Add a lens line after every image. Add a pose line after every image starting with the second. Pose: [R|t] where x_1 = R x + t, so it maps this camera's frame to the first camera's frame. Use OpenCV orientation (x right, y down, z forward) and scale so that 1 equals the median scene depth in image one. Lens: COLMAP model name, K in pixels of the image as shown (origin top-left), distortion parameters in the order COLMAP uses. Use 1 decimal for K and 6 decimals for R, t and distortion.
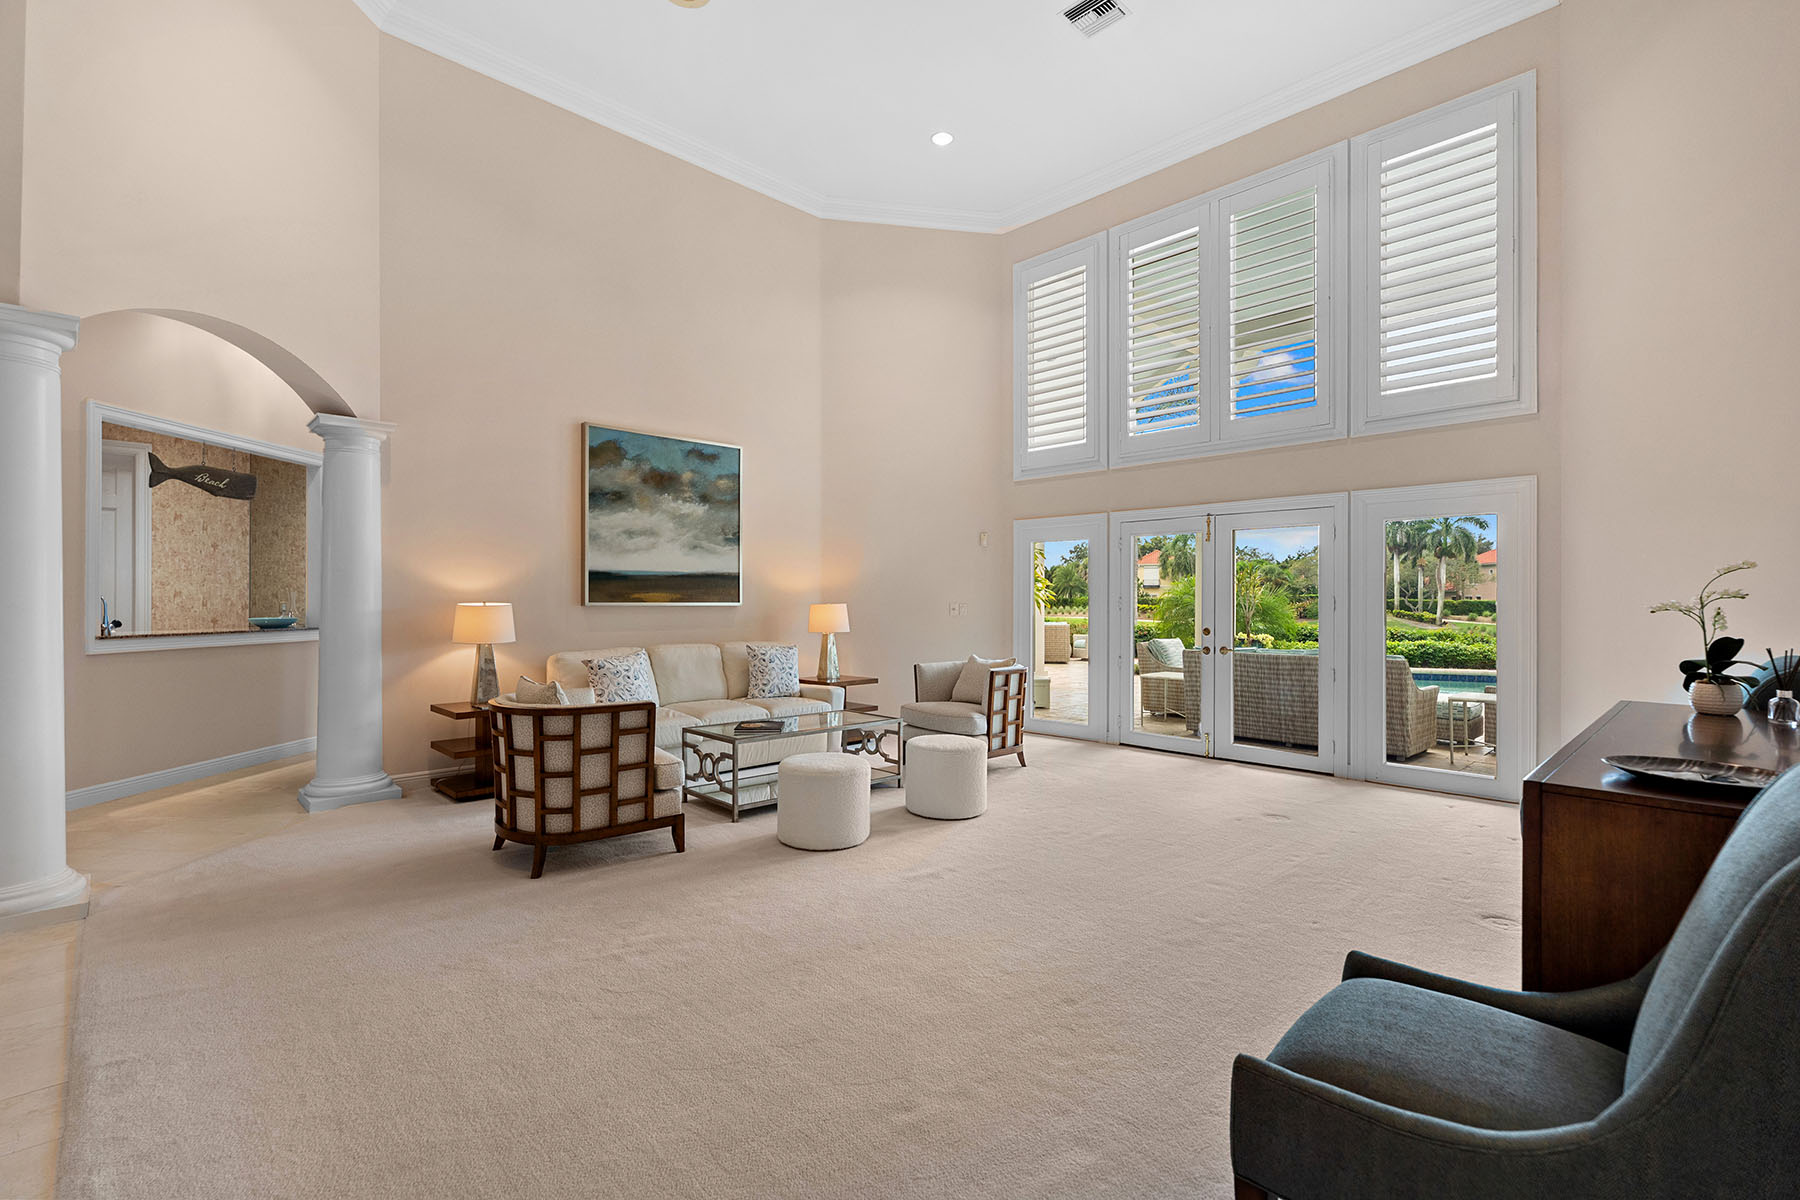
lens RADIAL K [[798.9, 0, 893.5], [0, 798.9, 597.5], [0, 0, 1]] dist [-0.002398, -0.000158]
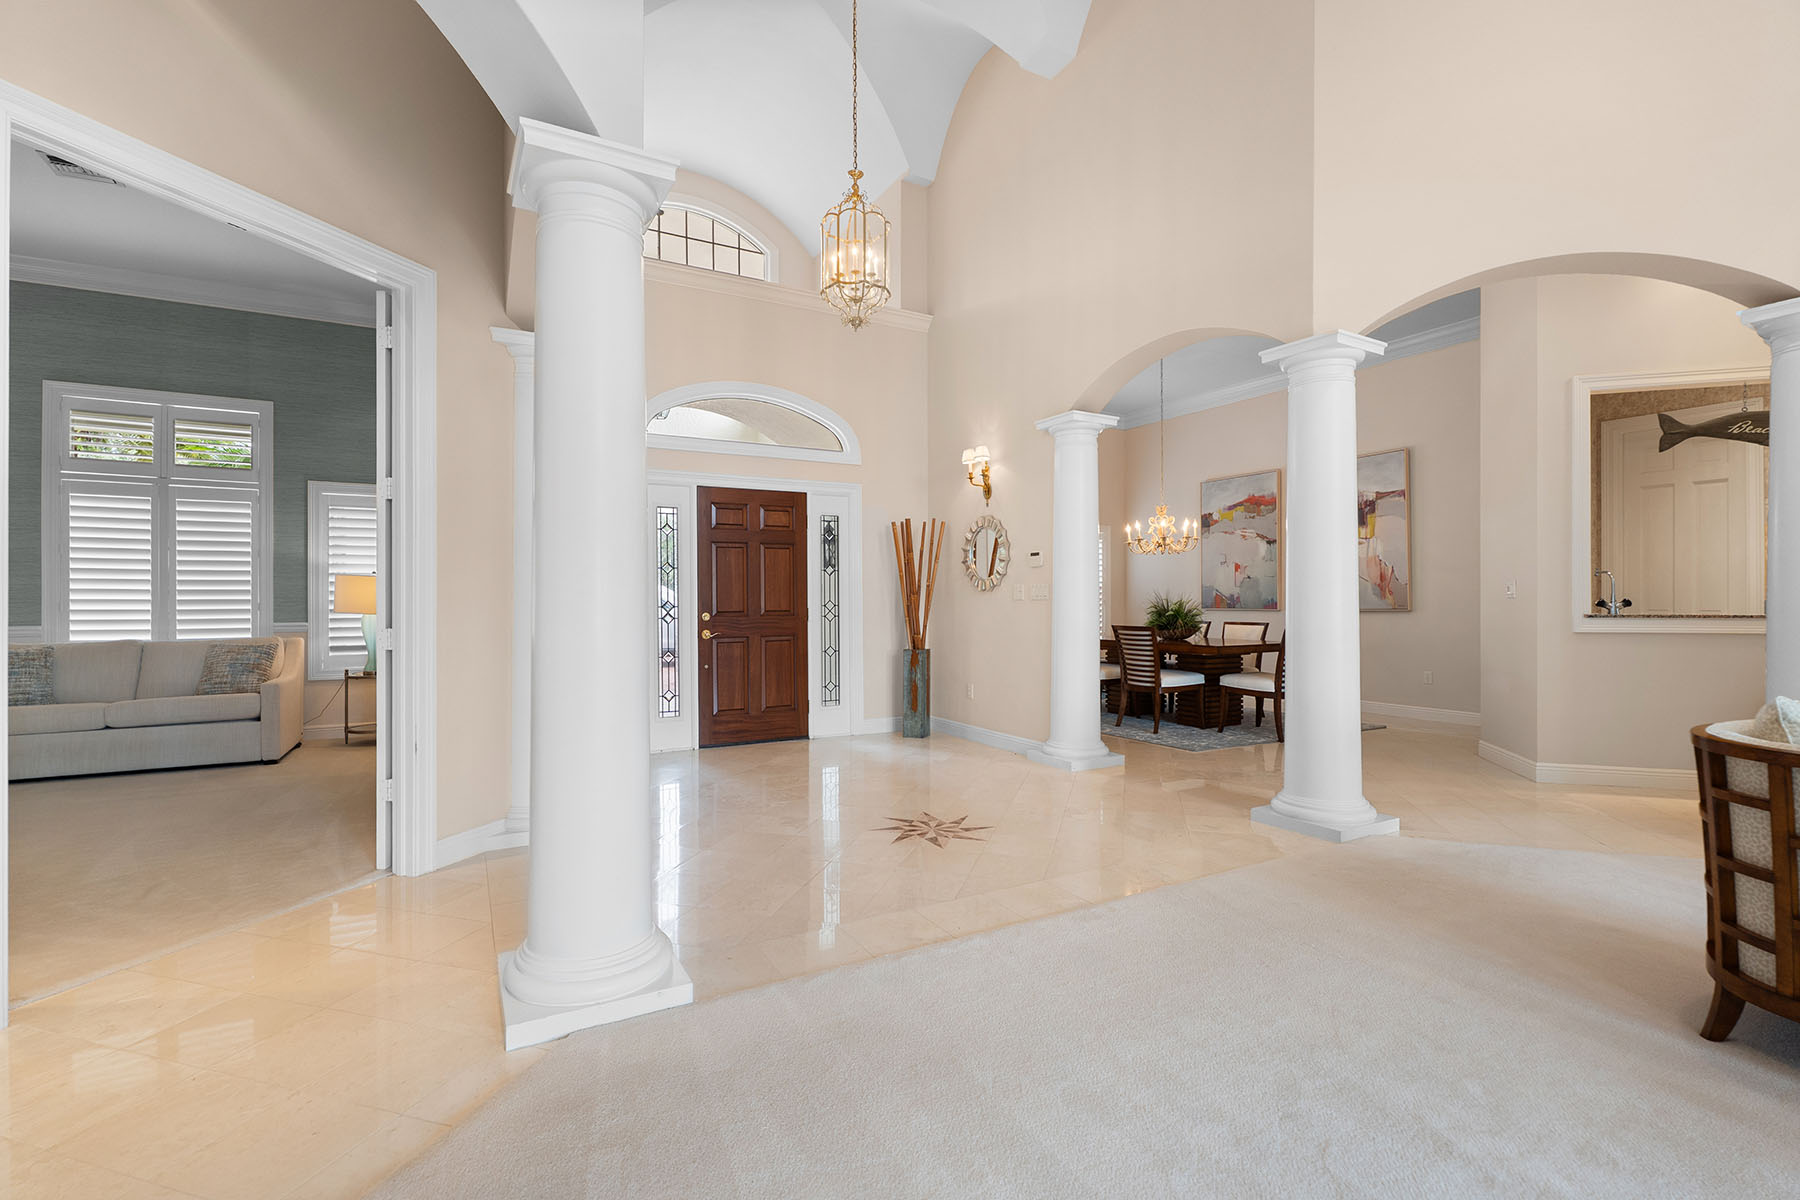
lens RADIAL K [[798.9, 0, 893.5], [0, 798.9, 597.5], [0, 0, 1]] dist [-0.002398, -0.000158]
pose [[-0.265610, -0.005552, -0.964065, 0.180559], [0.005450, 0.999959, -0.007260, 0.030435], [0.964065, -0.007183, -0.265569, 0.437643]]
